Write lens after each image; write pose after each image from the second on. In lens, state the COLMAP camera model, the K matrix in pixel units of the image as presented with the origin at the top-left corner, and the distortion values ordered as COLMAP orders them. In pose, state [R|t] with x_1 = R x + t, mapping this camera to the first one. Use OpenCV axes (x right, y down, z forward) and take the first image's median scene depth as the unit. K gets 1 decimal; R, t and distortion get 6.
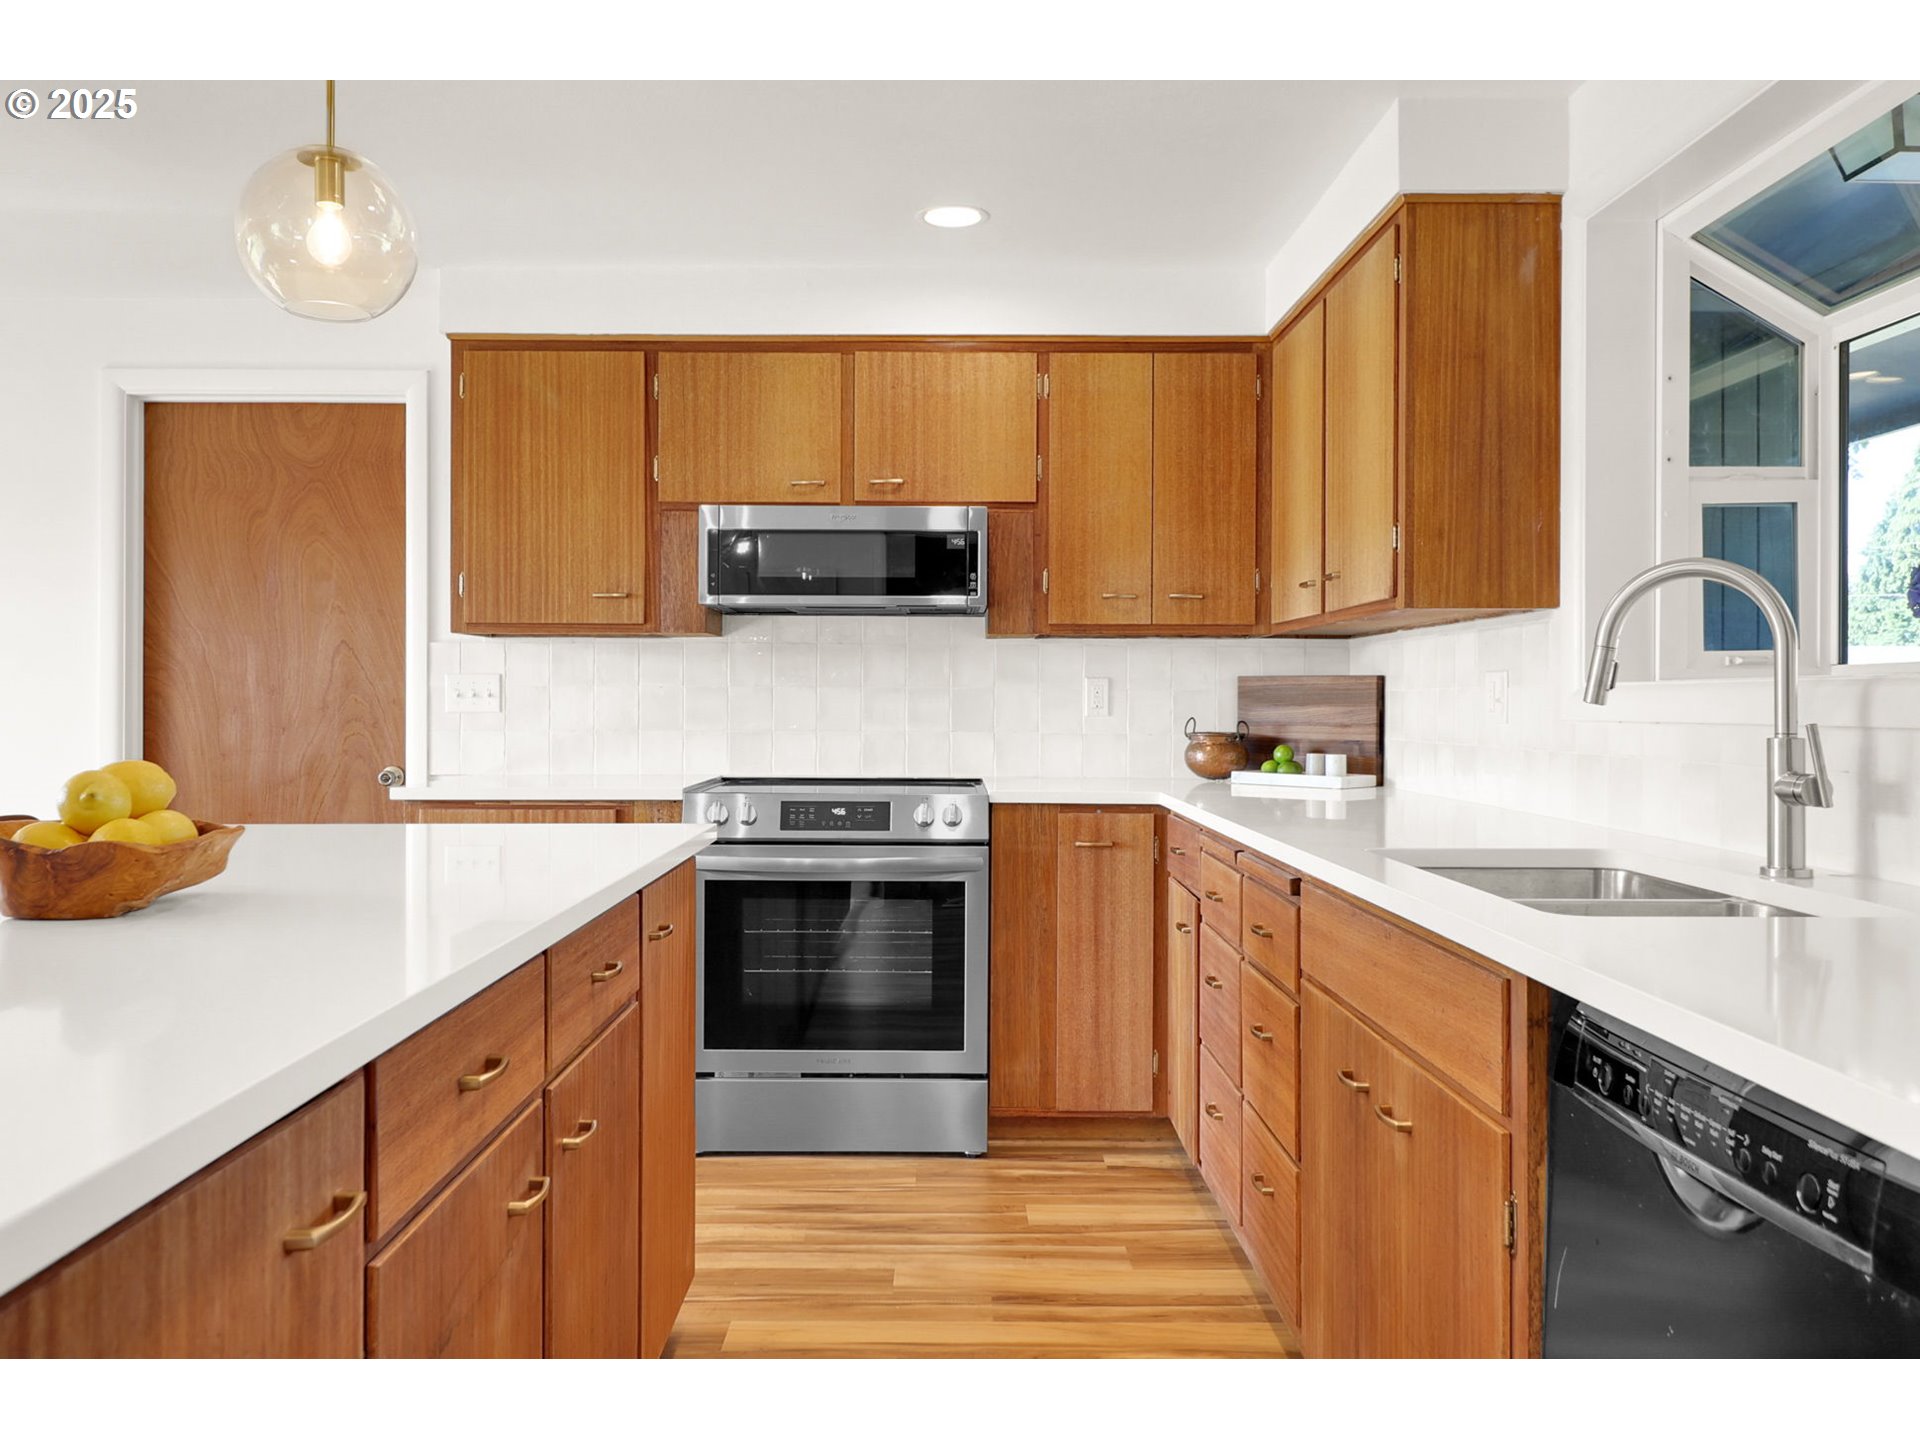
lens RADIAL K [[1504.5, 0, 959.4], [0, 1504.5, 708.8], [0, 0, 1]] dist [0.012831, -0.011165]
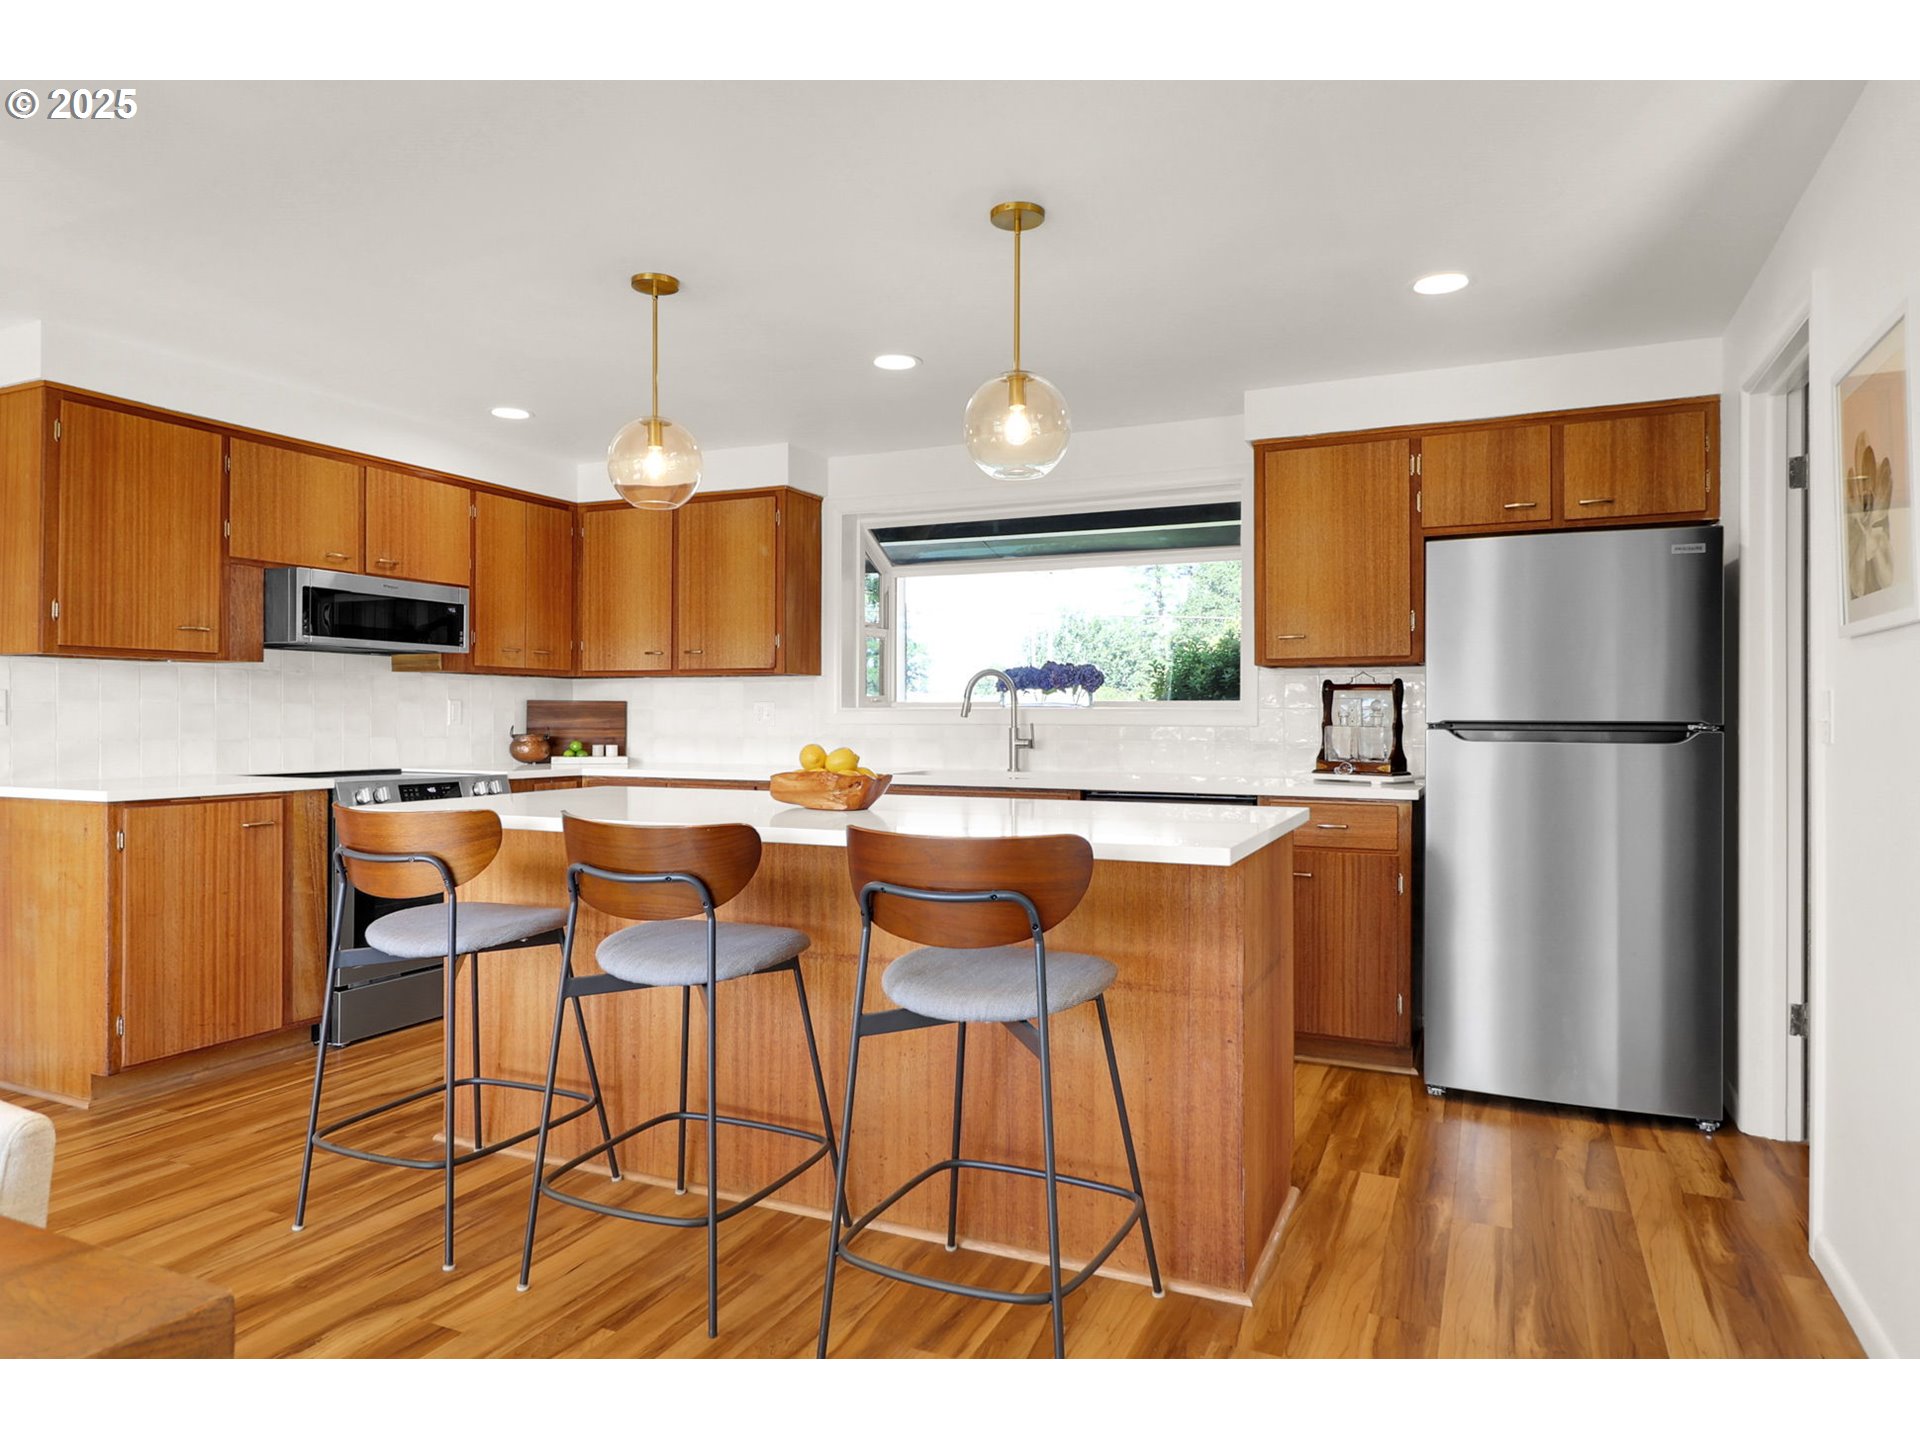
lens RADIAL K [[1184.9, 0, 958.2], [0, 1184.9, 707.9], [0, 0, 1]] dist [0.003752, -0.002109]
pose [[0.420072, 0.005195, 0.907476, -0.841495], [-0.000028, 0.999984, -0.005712, -0.005796], [-0.907491, 0.002374, 0.420065, 0.036381]]
